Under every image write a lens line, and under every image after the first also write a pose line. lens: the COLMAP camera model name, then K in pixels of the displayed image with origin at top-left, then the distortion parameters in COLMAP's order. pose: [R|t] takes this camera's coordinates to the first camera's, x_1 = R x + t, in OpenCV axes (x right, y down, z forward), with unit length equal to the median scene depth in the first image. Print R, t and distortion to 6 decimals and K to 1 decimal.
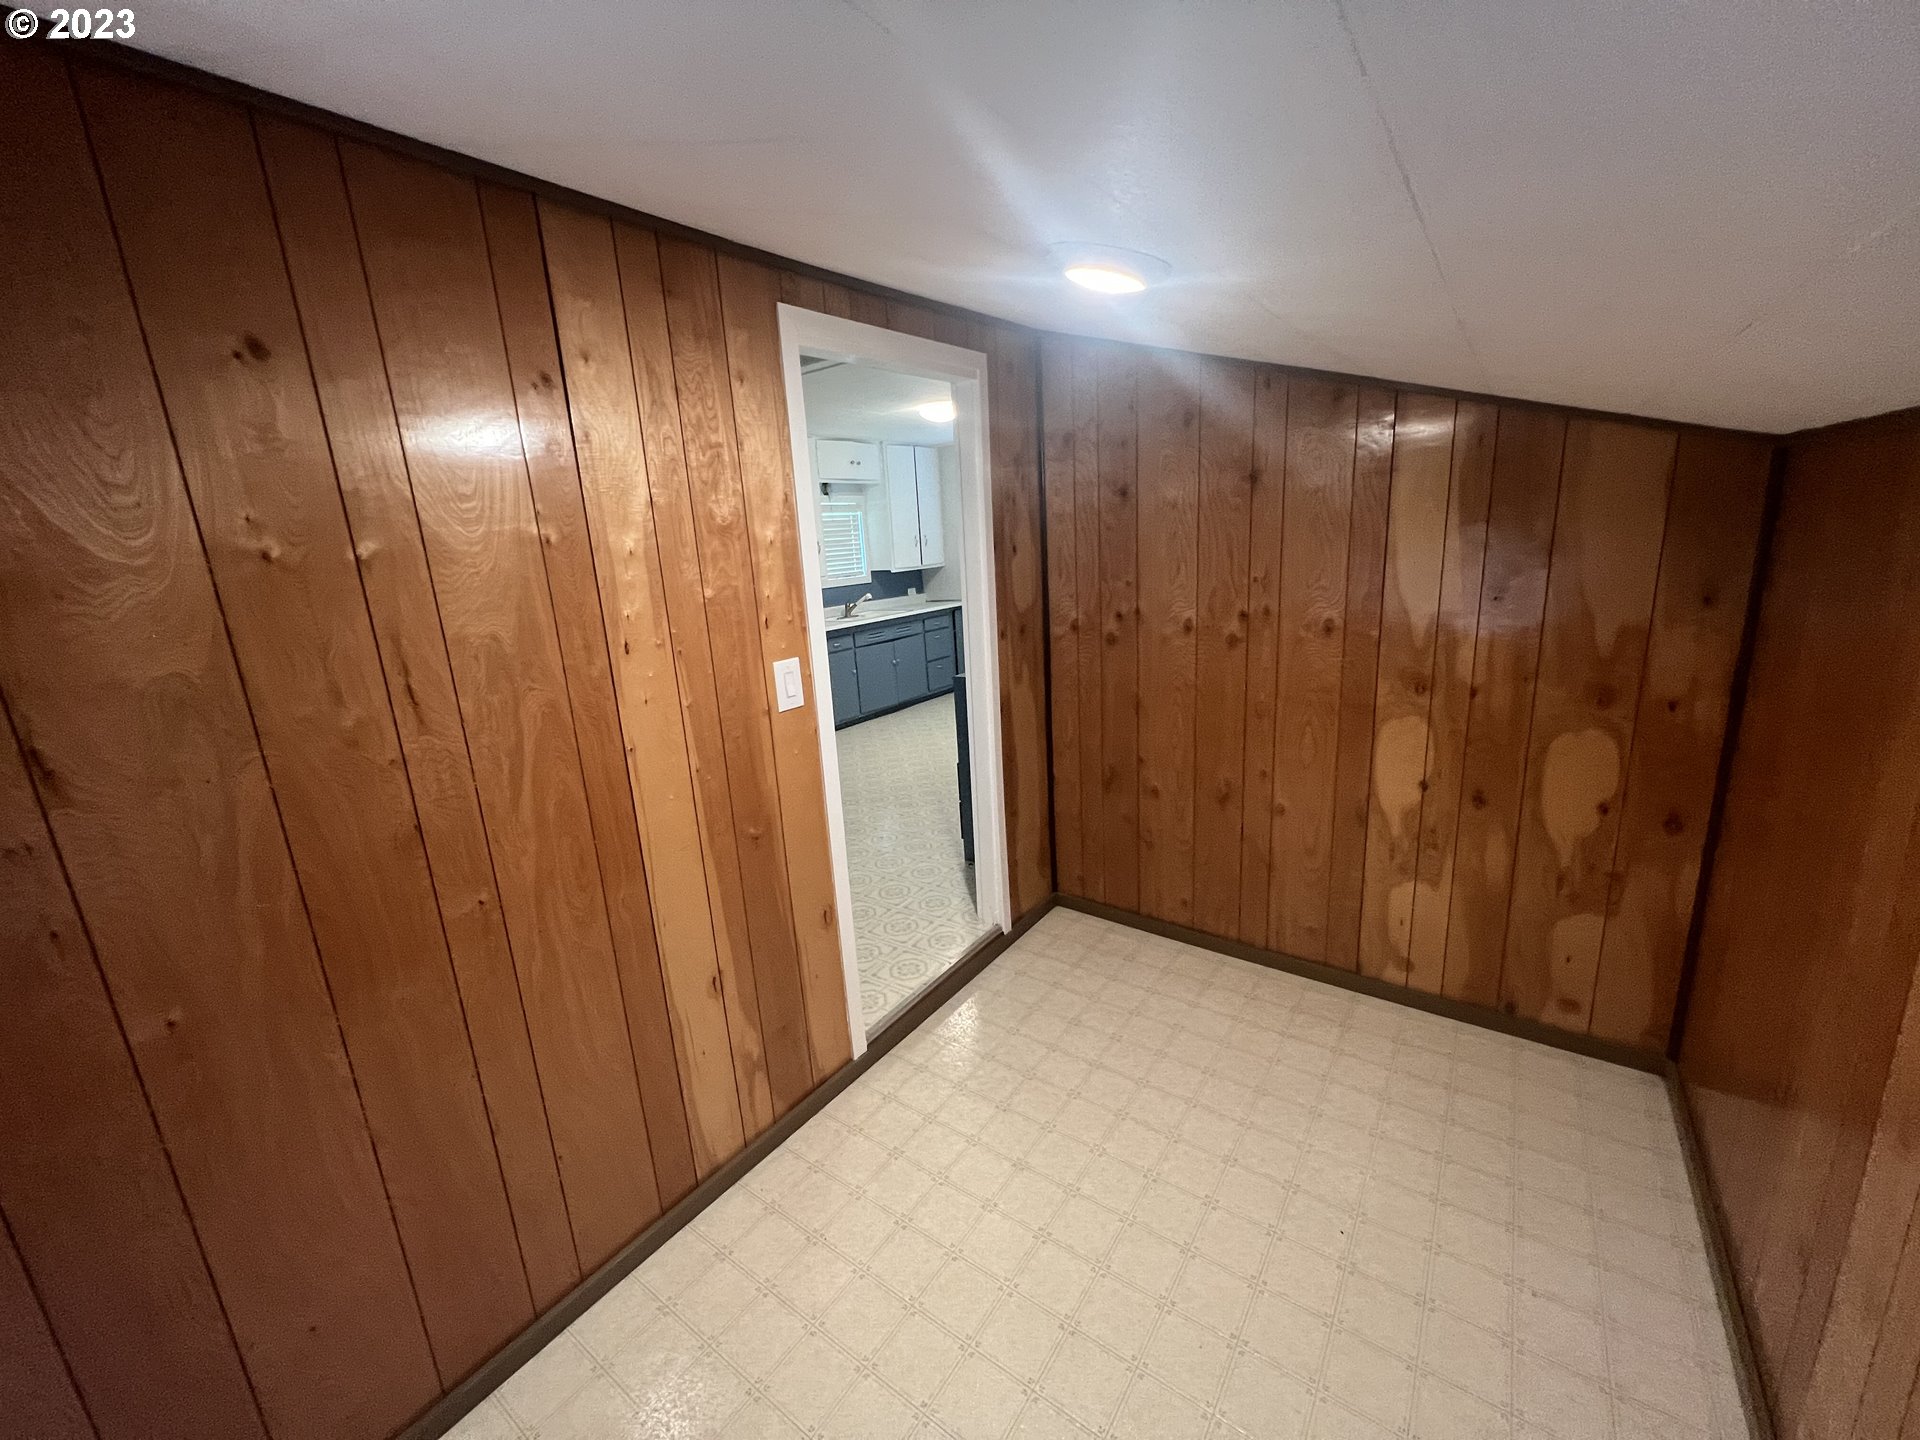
lens RADIAL K [[756.1, 0, 945.6], [0, 756.1, 717.7], [0, 0, 1]] dist [-0.003517, 0.000254]
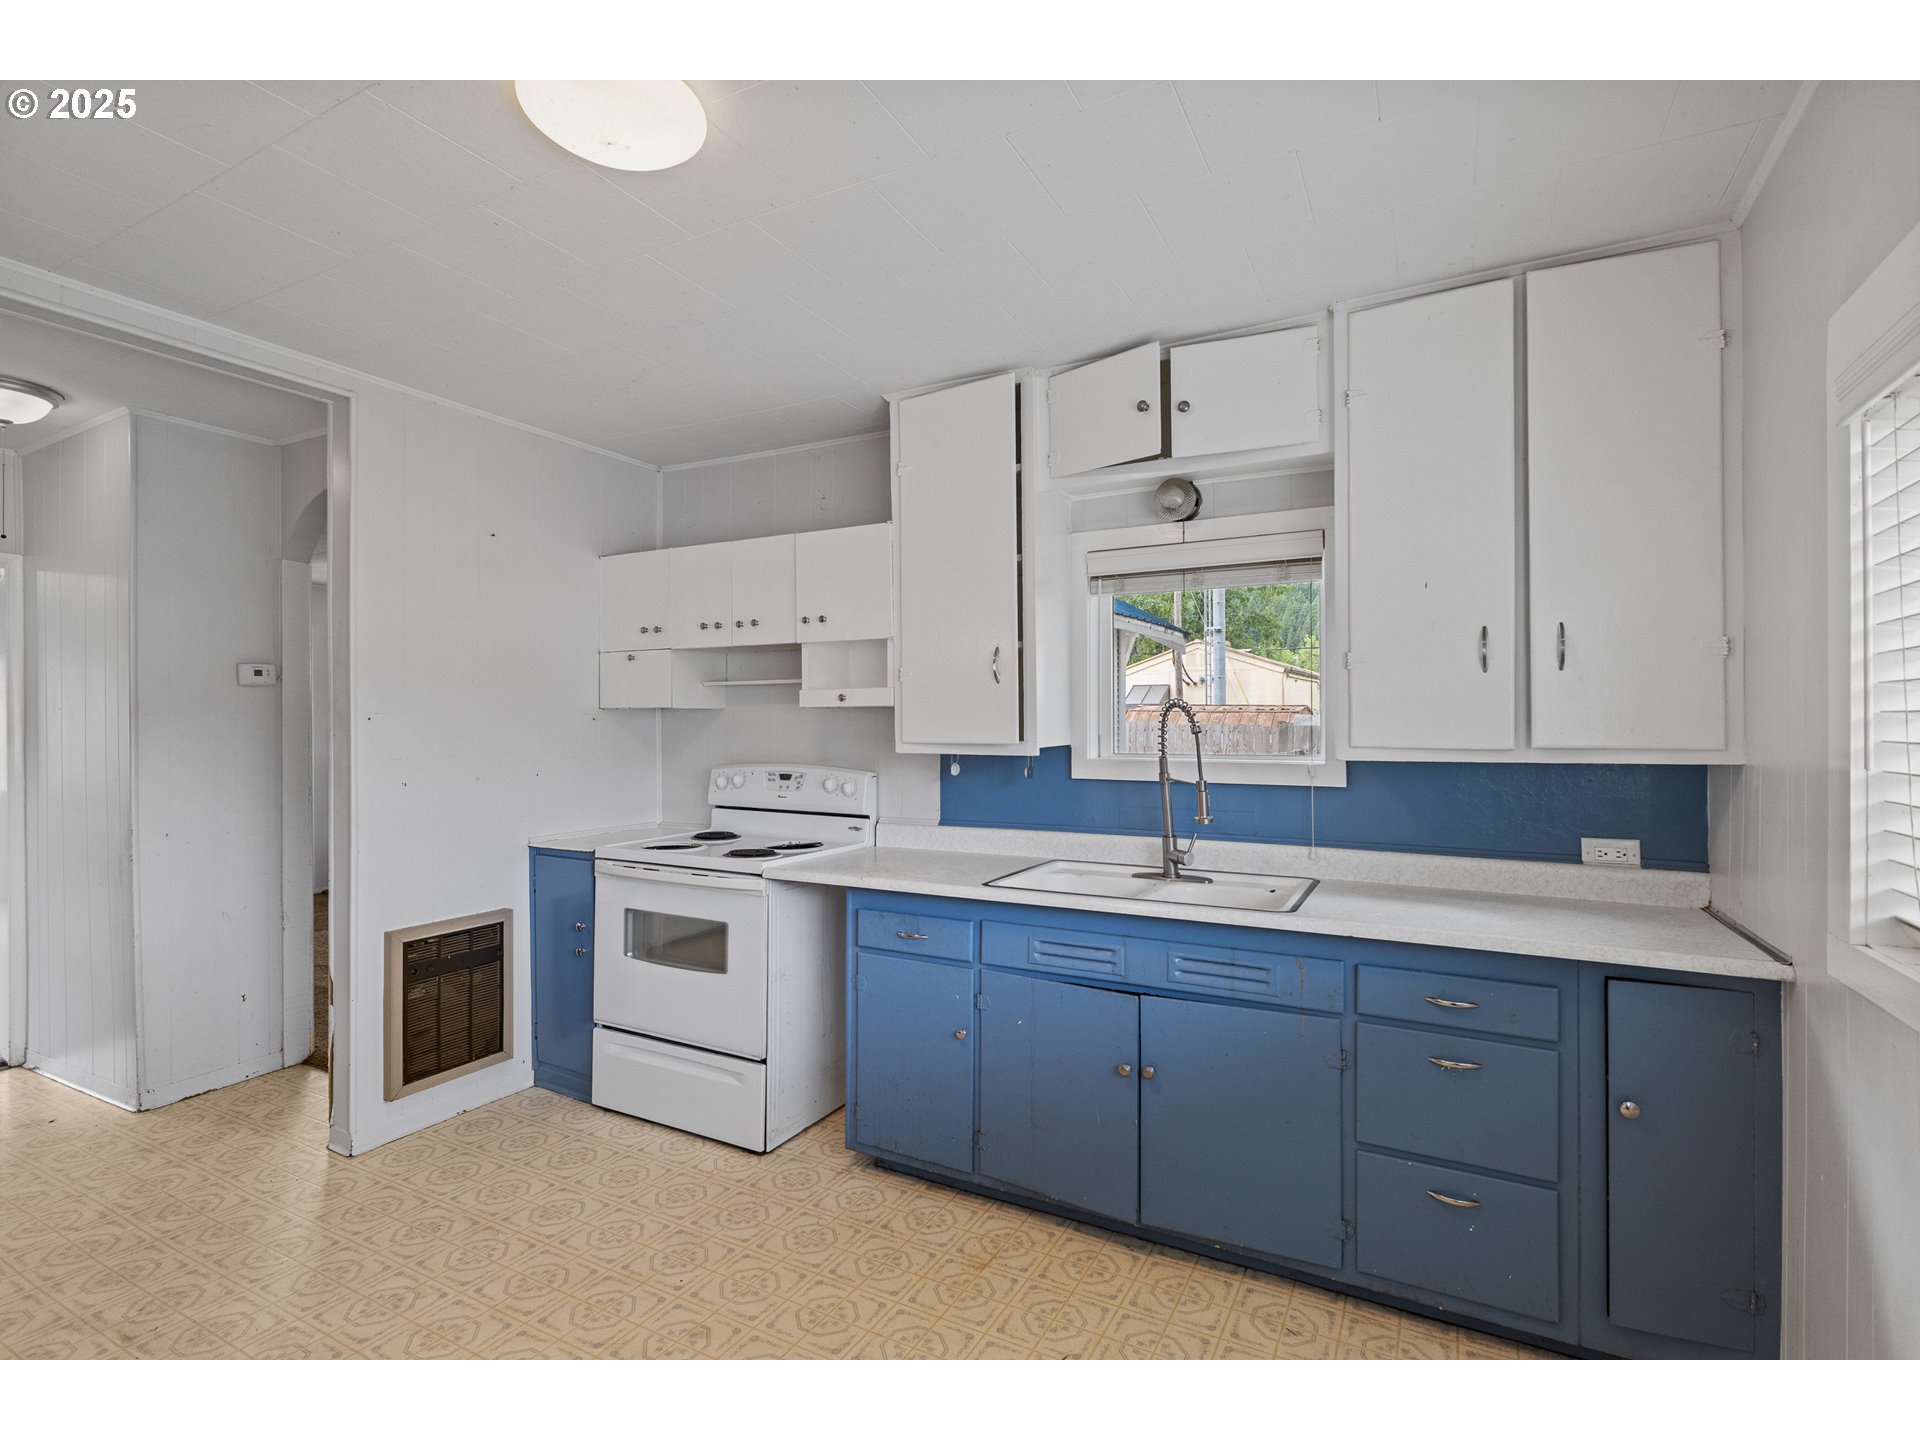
lens RADIAL K [[892.2, 0, 961.5], [0, 892.2, 716.0], [0, 0, 1]] dist [0.000237, -0.001979]
pose [[0.138065, 0.058180, -0.988713, 0.224649], [-0.231984, 0.972403, 0.024826, -0.180186], [0.962872, 0.225938, 0.147752, 0.797287]]
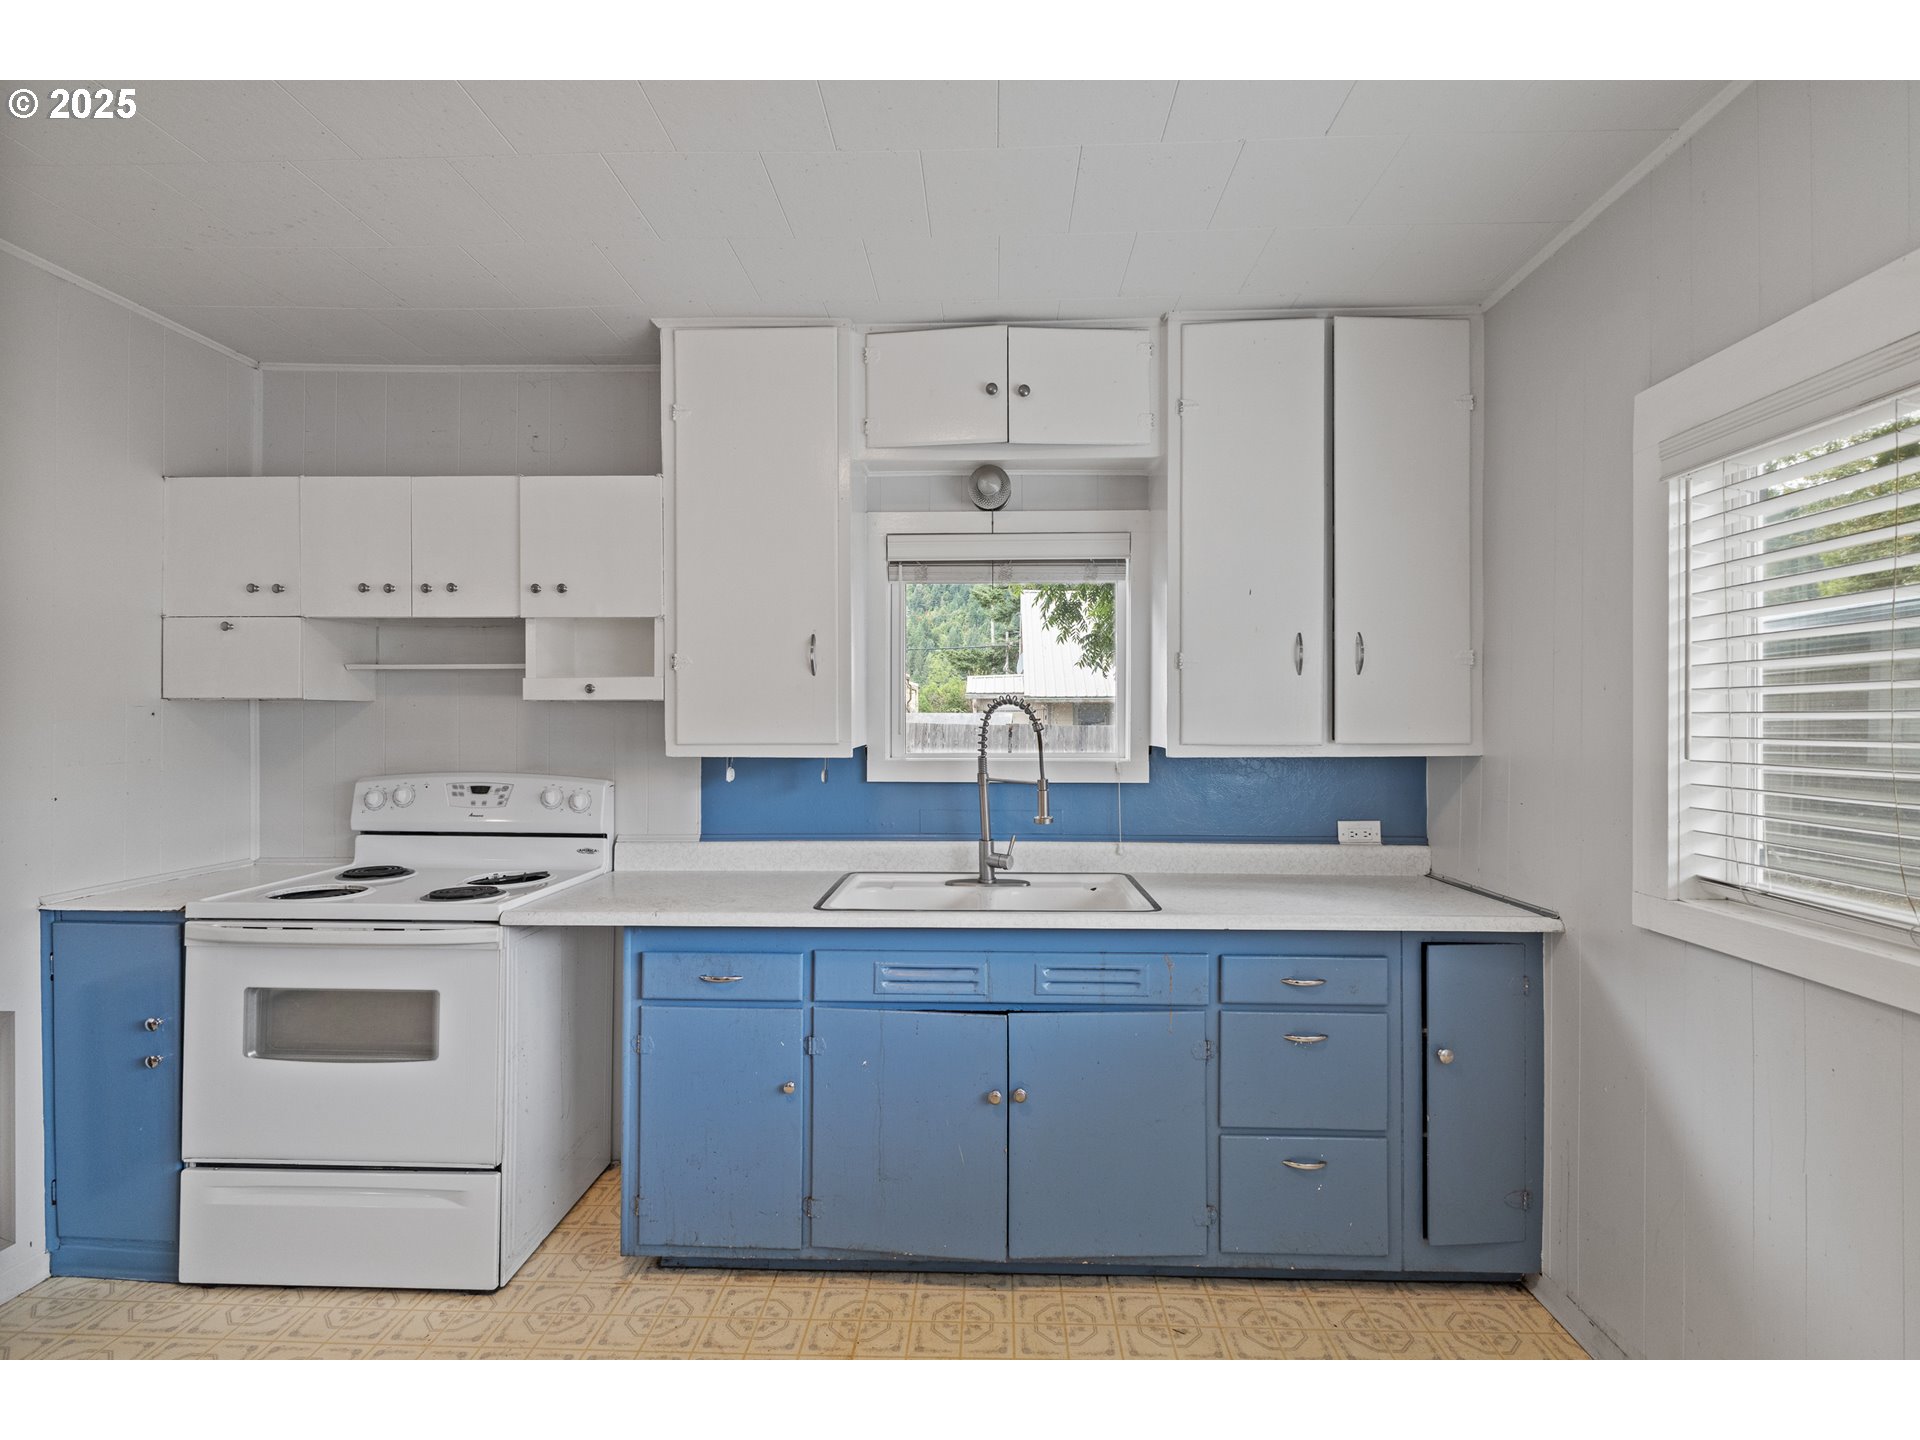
lens RADIAL K [[892.2, 0, 961.5], [0, 892.2, 716.0], [0, 0, 1]] dist [0.000237, -0.001979]
pose [[0.559512, 0.061913, -0.826506, 0.157009], [-0.223728, 0.971470, -0.078682, -0.160144], [0.798055, 0.228936, 0.557401, 0.730944]]
